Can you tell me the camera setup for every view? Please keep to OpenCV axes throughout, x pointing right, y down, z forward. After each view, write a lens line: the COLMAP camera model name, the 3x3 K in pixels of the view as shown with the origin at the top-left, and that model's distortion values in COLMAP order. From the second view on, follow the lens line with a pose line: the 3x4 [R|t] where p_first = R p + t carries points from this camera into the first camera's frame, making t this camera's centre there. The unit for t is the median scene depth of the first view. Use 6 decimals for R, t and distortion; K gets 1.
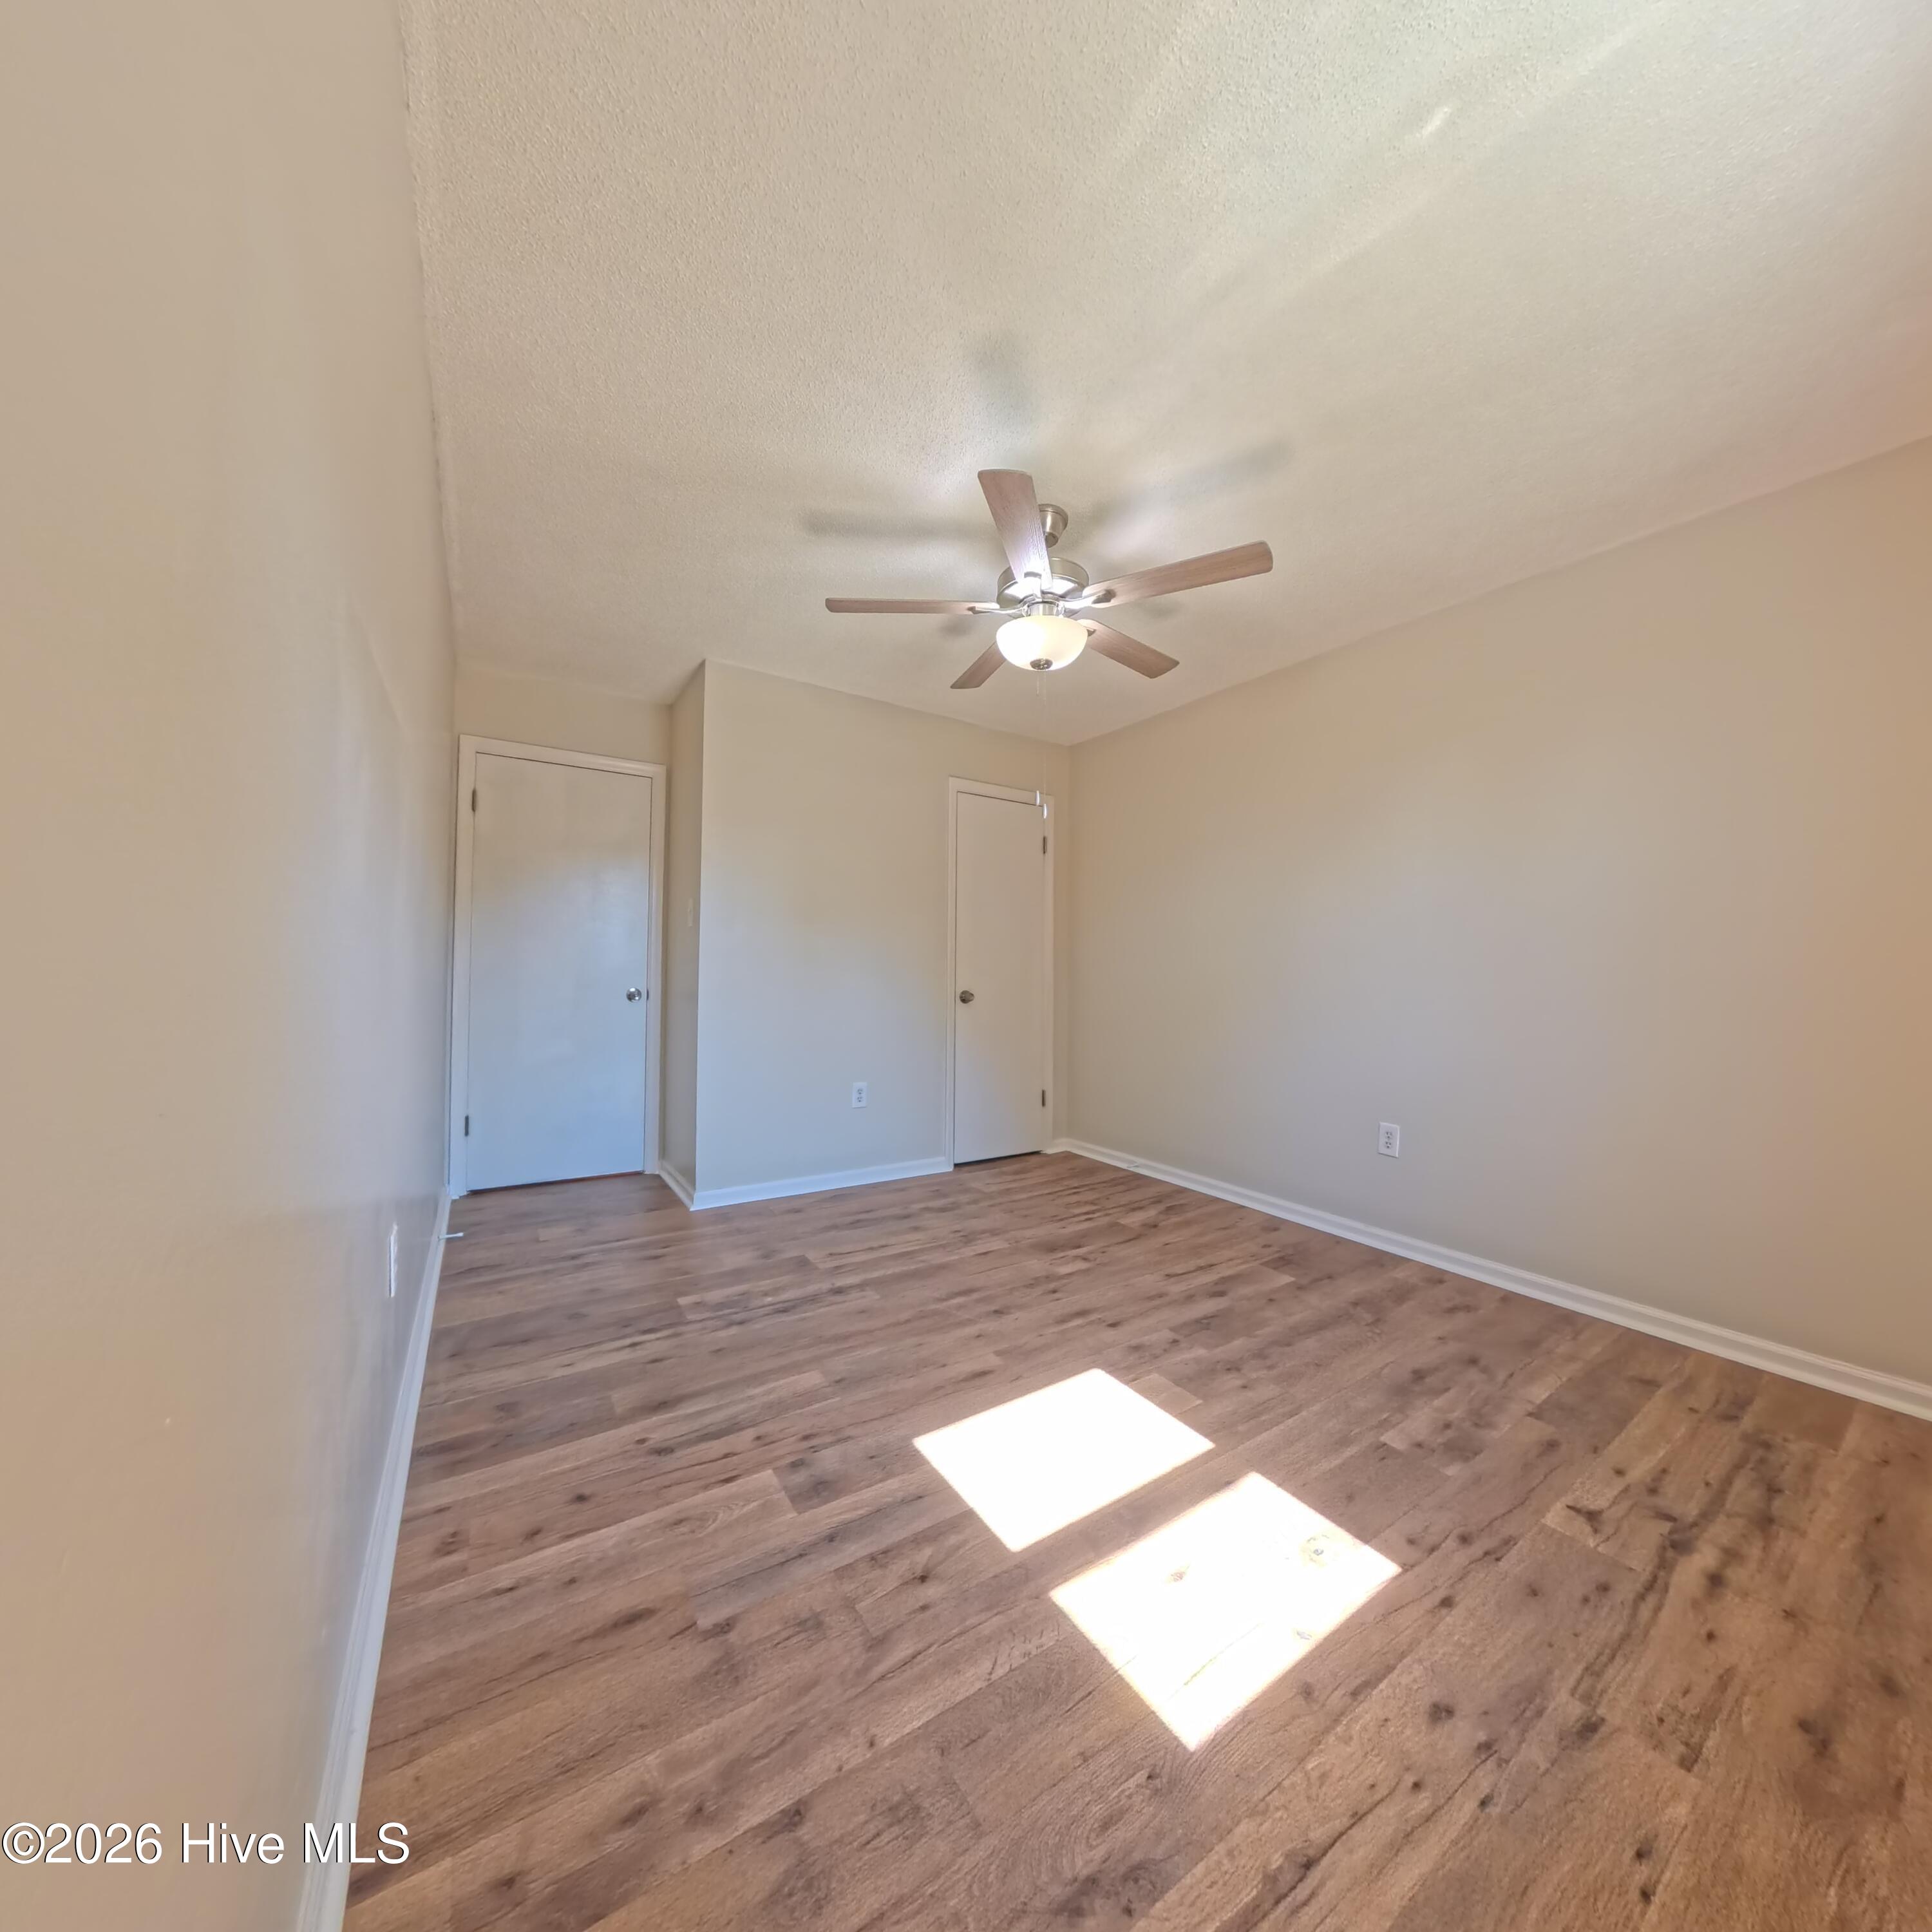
lens RADIAL K [[726.1, 0, 966.7], [0, 726.1, 960.7], [0, 0, 1]] dist [-0.025410, 0.001694]
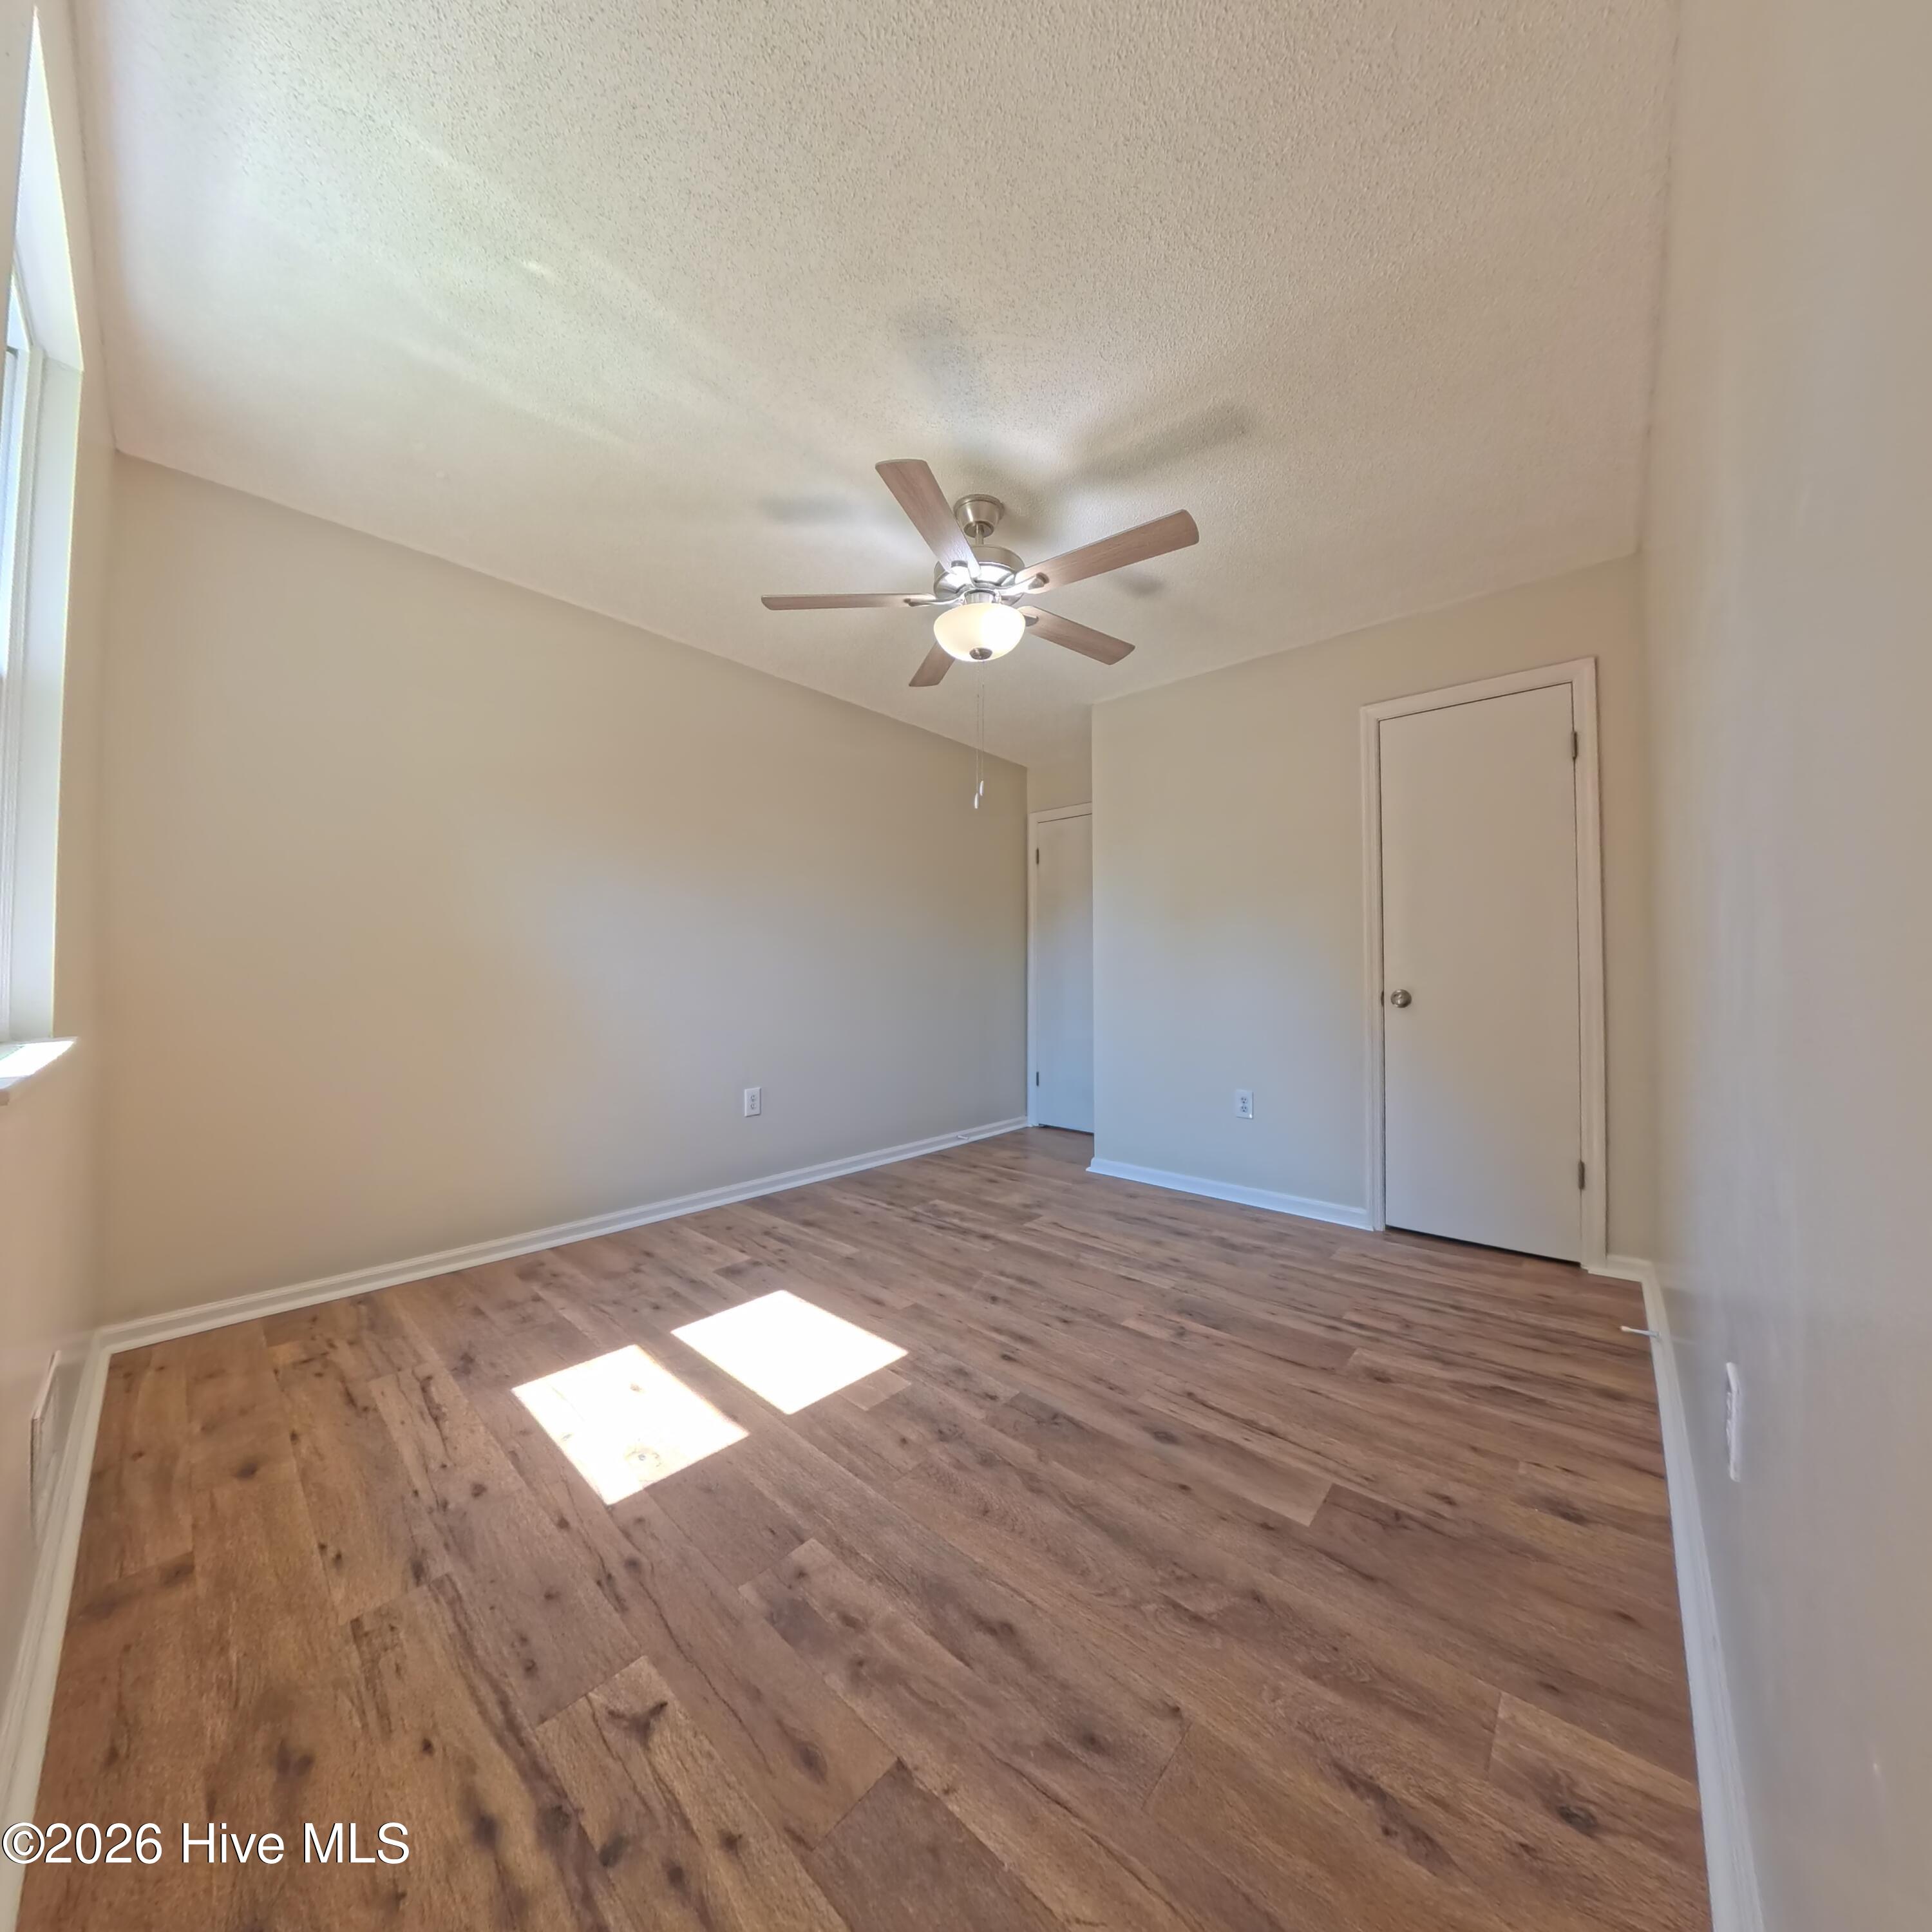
lens RADIAL K [[726.1, 0, 965.4], [0, 726.1, 961.2], [0, 0, 1]] dist [-0.025410, 0.001694]
pose [[0.254486, -0.032385, -0.966534, 1.433554], [0.024000, 0.999343, -0.027165, 0.053757], [0.966779, -0.016283, 0.255096, 0.985905]]
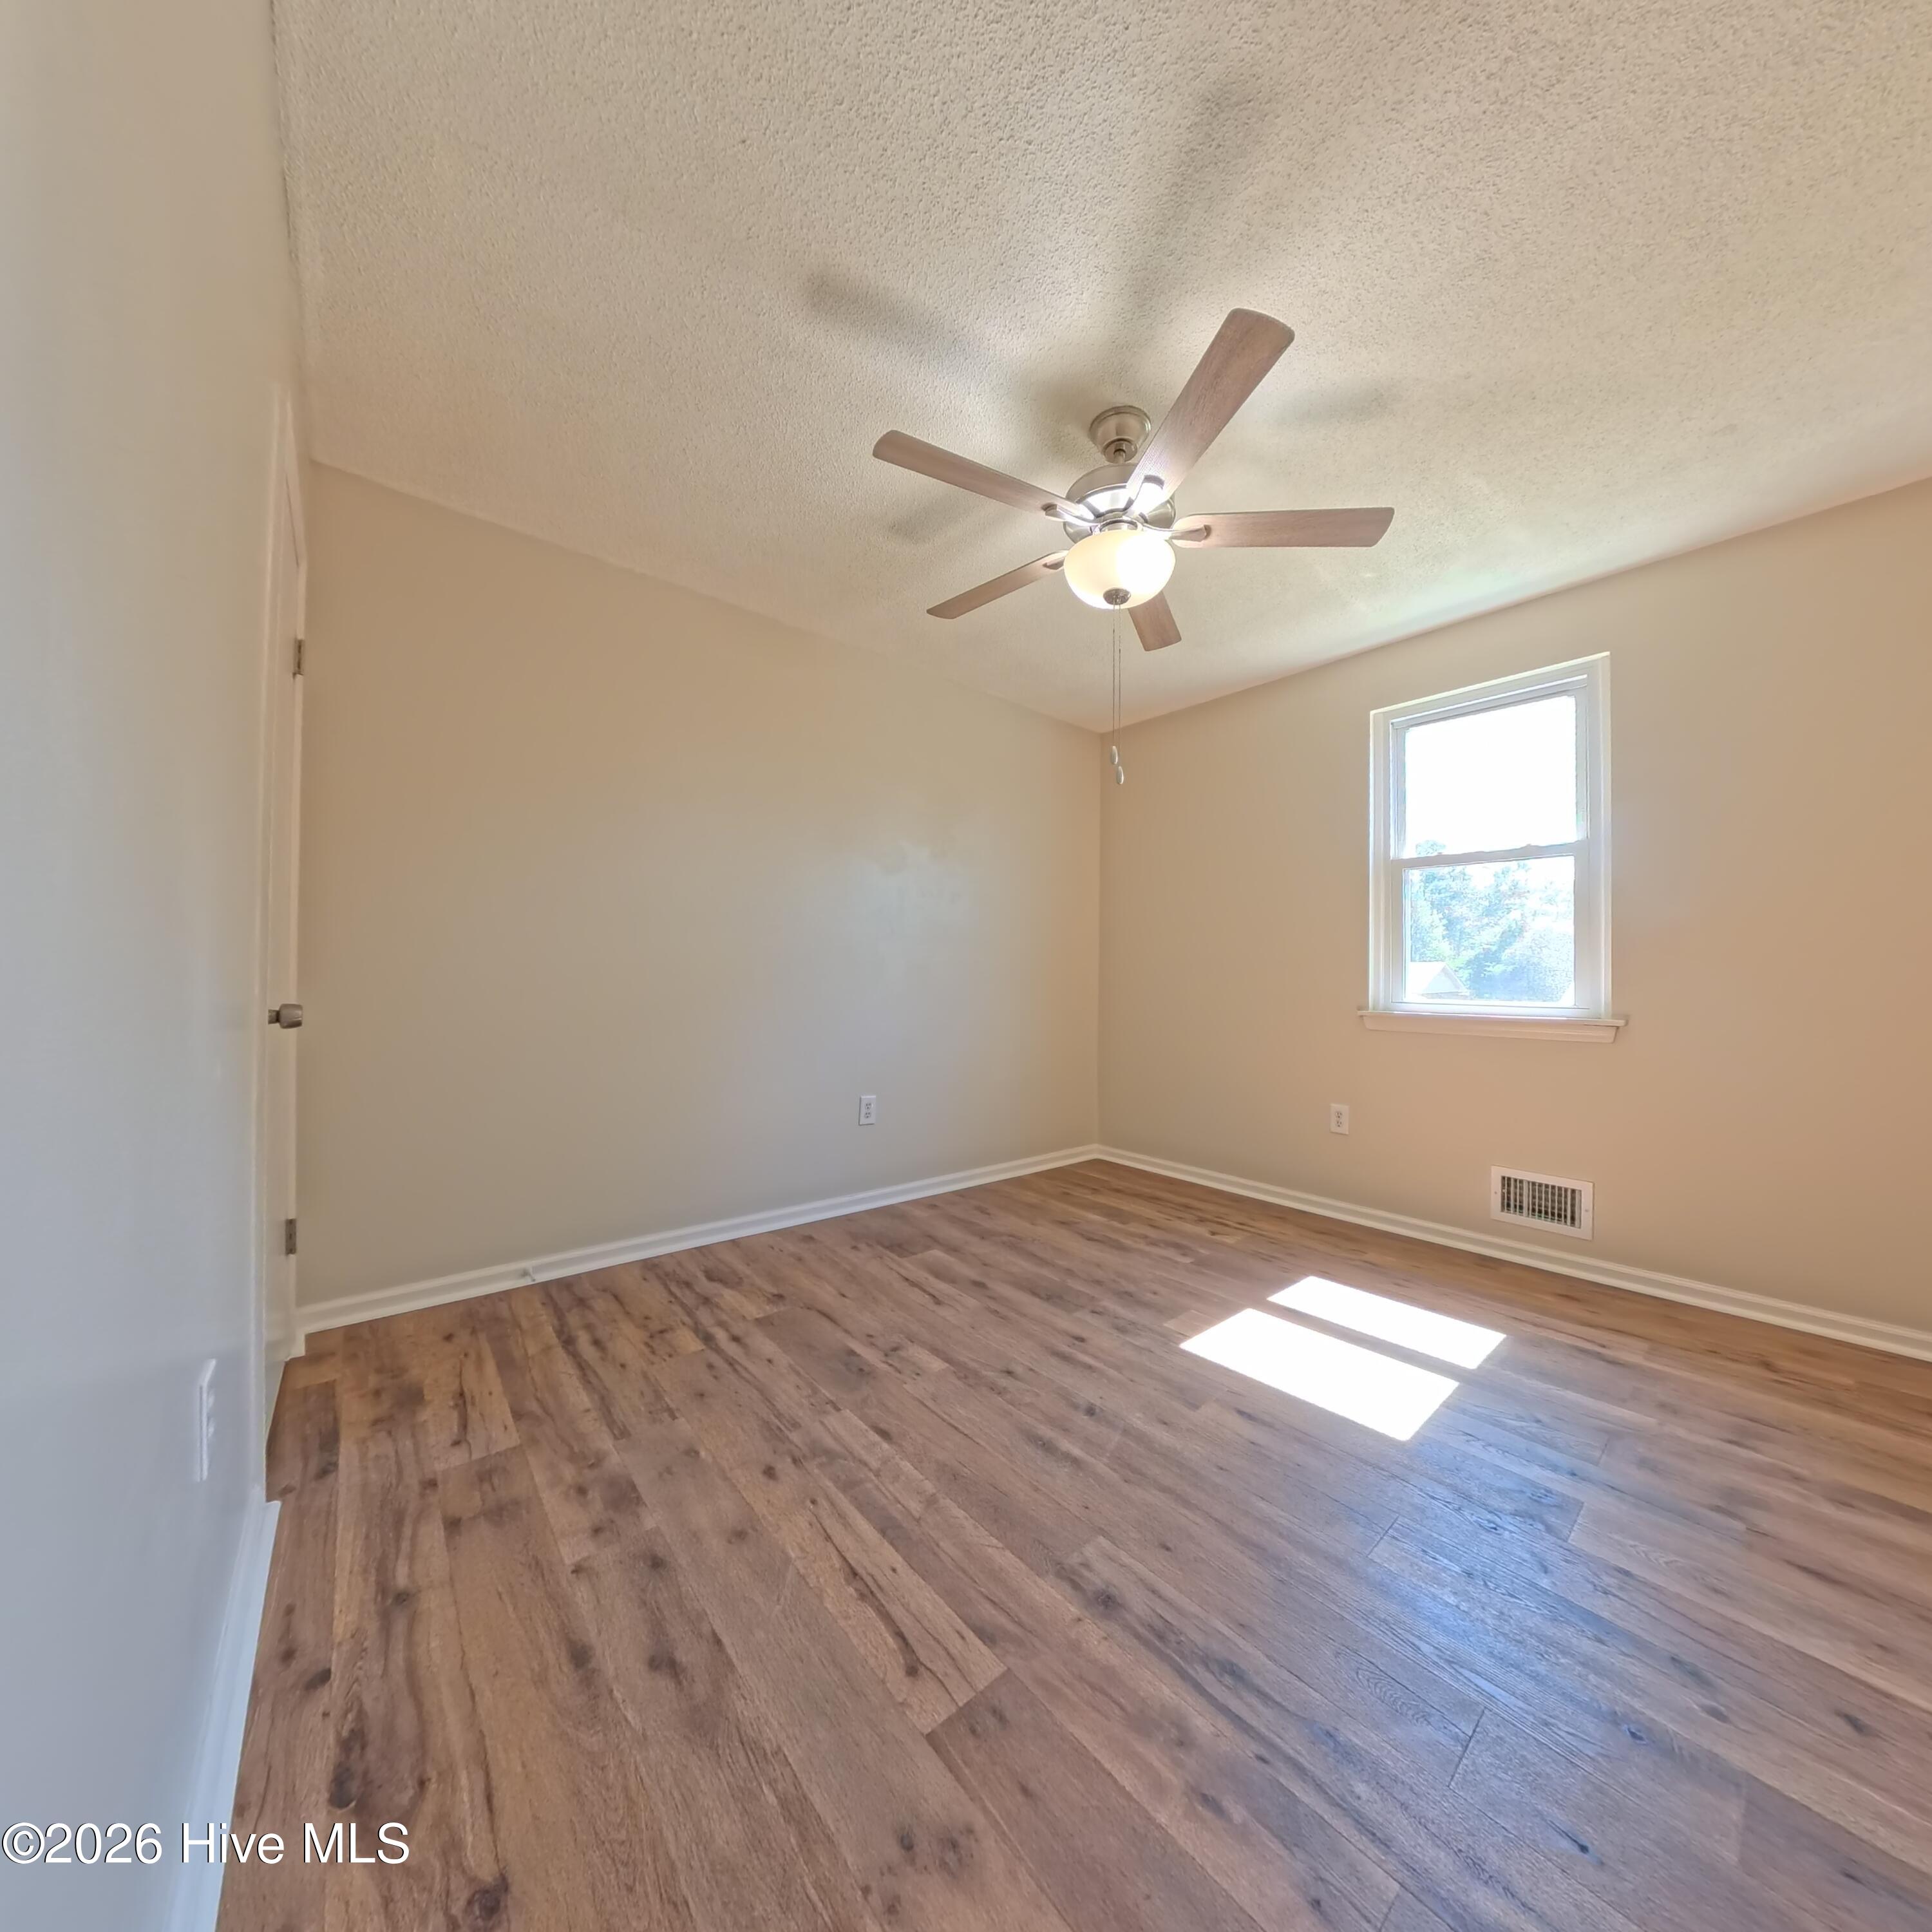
lens RADIAL K [[726.1, 0, 965.7], [0, 726.1, 964.0], [0, 0, 1]] dist [-0.025410, 0.001694]
pose [[-0.114447, -0.004035, 0.993421, -0.963065], [-0.035971, 0.999353, -0.000085, 0.026771], [-0.992778, -0.035744, -0.114518, 1.716350]]
